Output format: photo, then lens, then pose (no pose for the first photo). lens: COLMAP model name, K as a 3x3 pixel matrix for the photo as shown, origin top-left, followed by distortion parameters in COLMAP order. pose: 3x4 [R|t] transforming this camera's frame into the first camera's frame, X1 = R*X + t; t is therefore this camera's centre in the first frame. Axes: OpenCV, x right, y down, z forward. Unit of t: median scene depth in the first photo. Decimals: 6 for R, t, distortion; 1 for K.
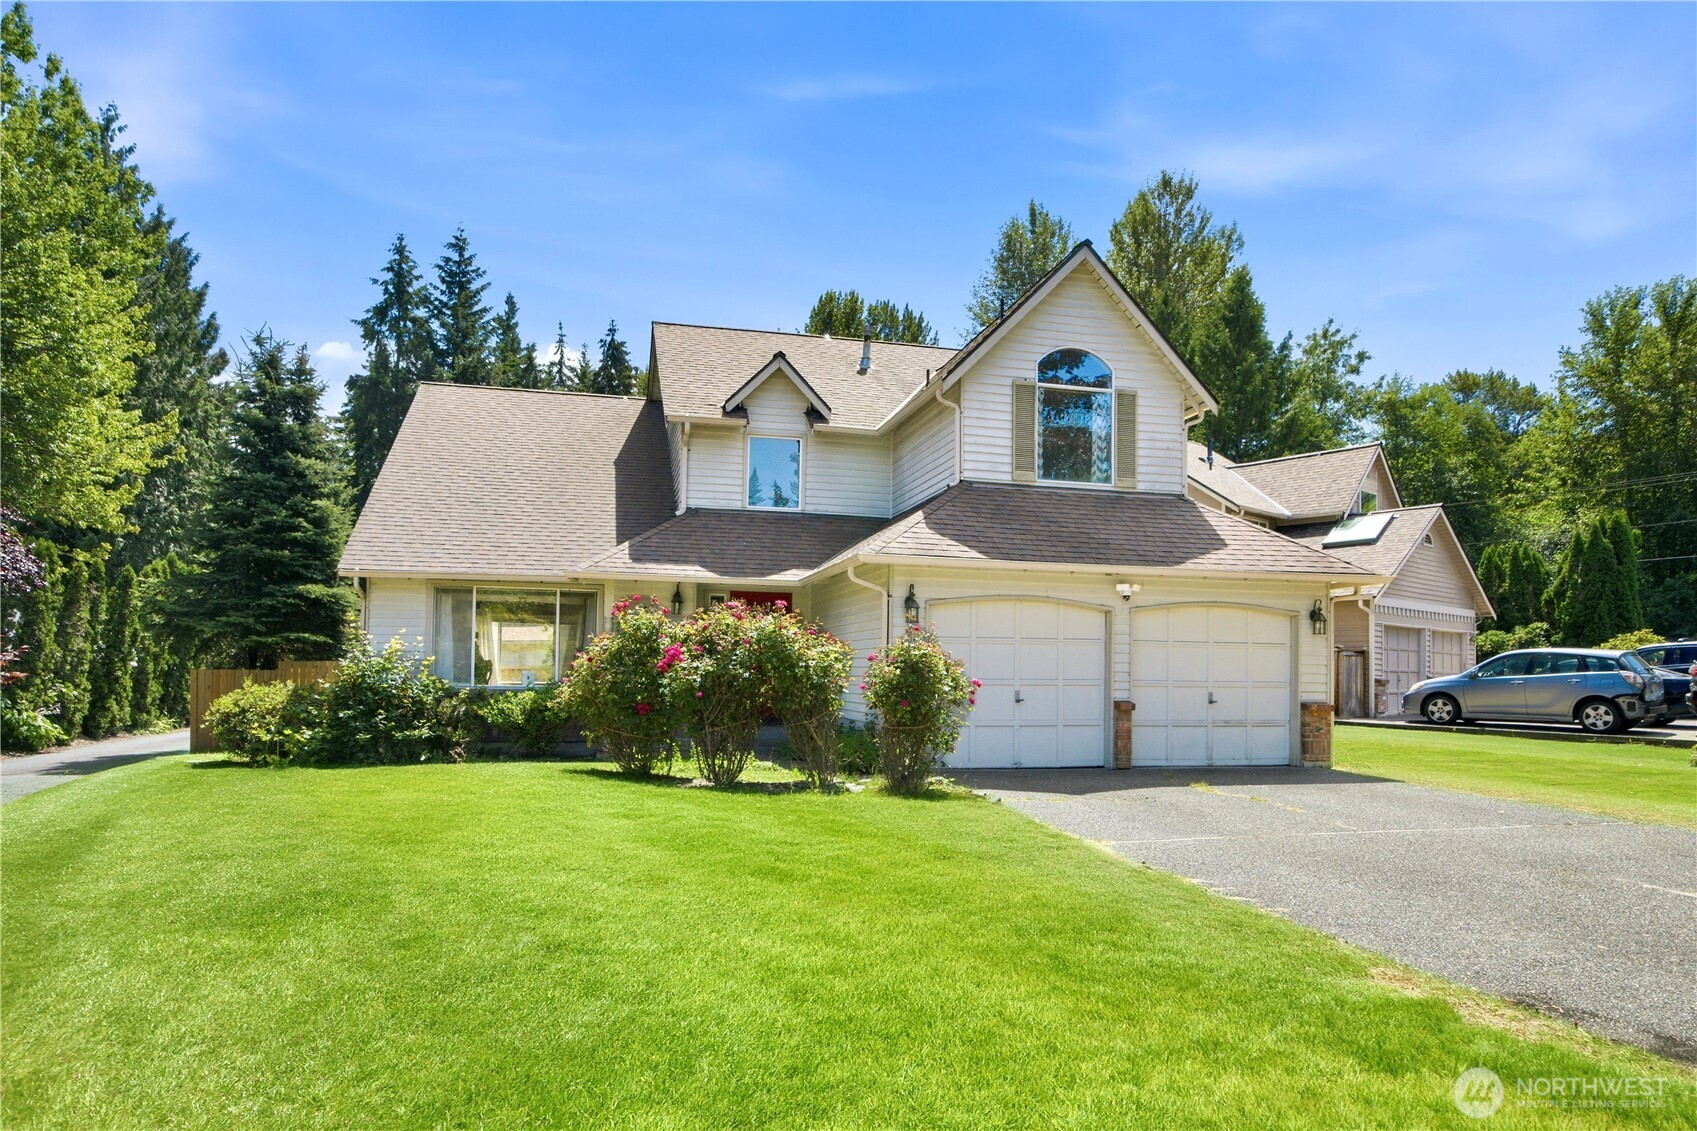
lens RADIAL K [[1032.9, 0, 848.5], [0, 1032.9, 557.9], [0, 0, 1]] dist [-0.003032, 0.008139]
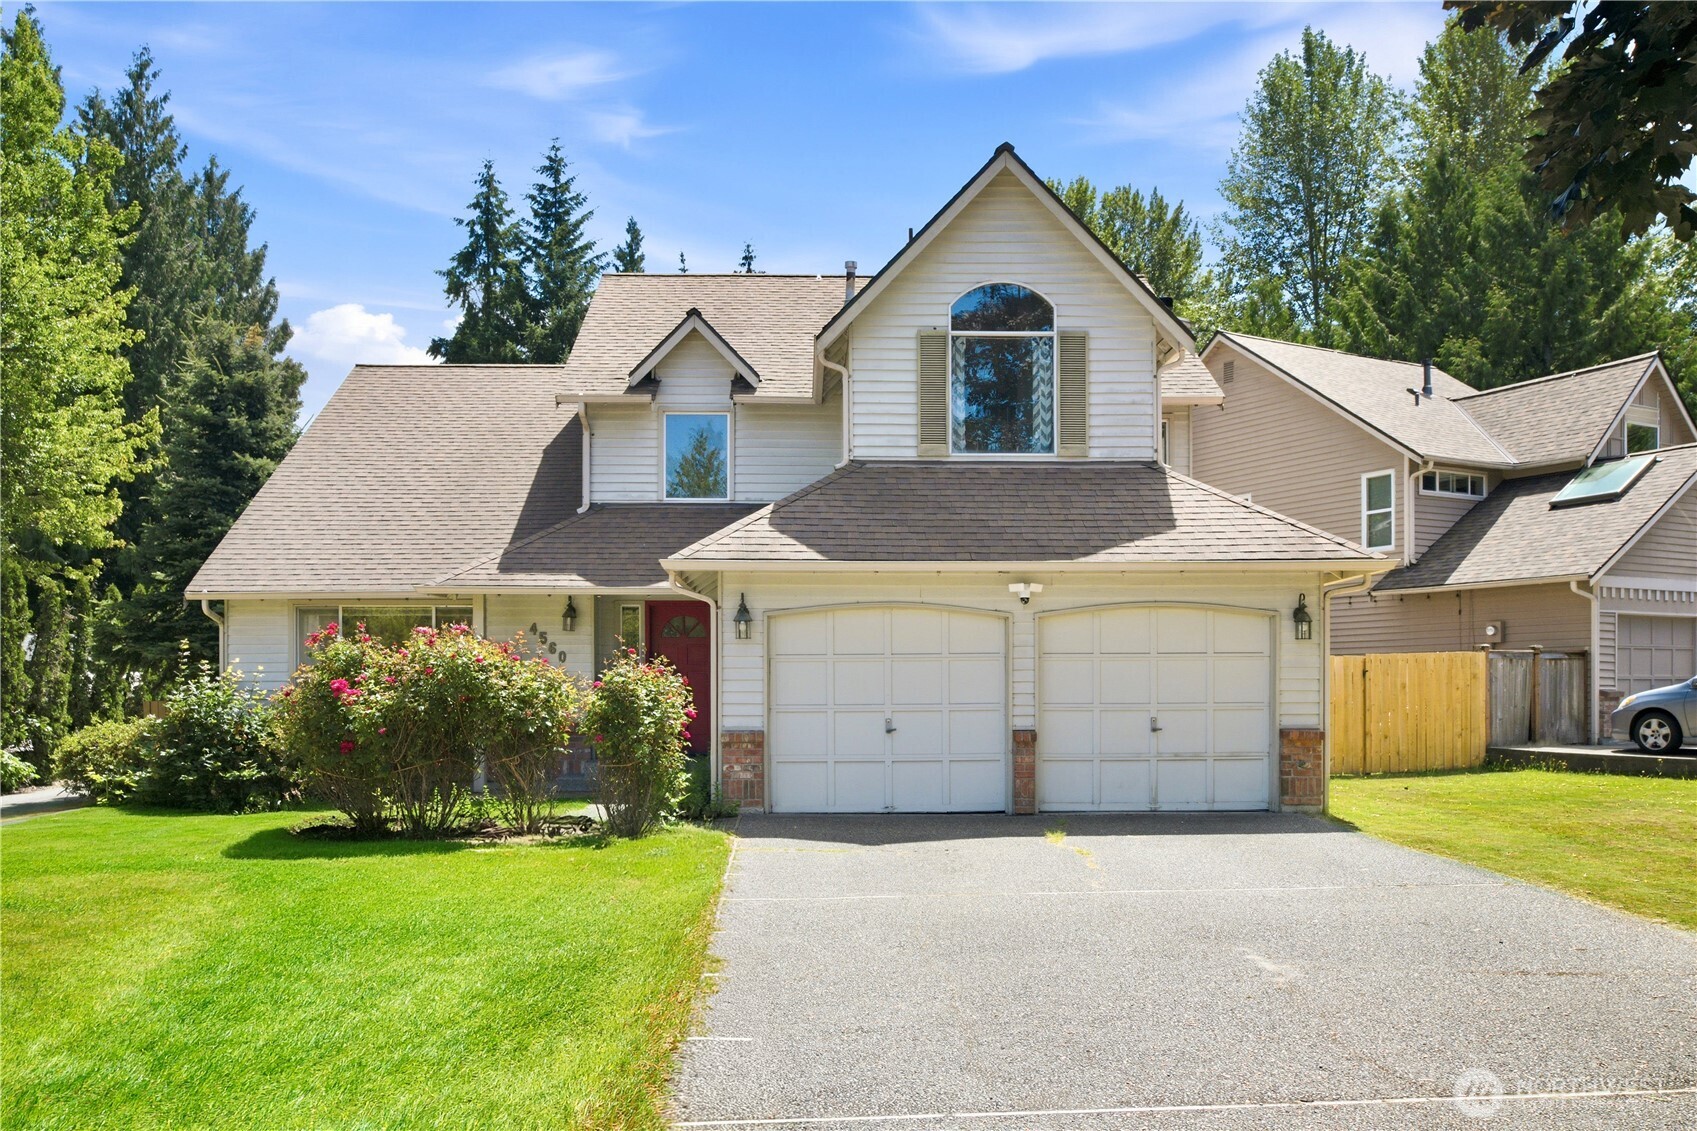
lens RADIAL K [[1357.8, 0, 848.8], [0, 1357.8, 577.8], [0, 0, 1]] dist [0.012408, -0.014594]
pose [[0.978693, -0.032554, -0.202733, 0.267095], [0.038880, 0.998871, 0.027298, -0.009813], [0.201615, -0.034599, 0.978853, -0.040153]]
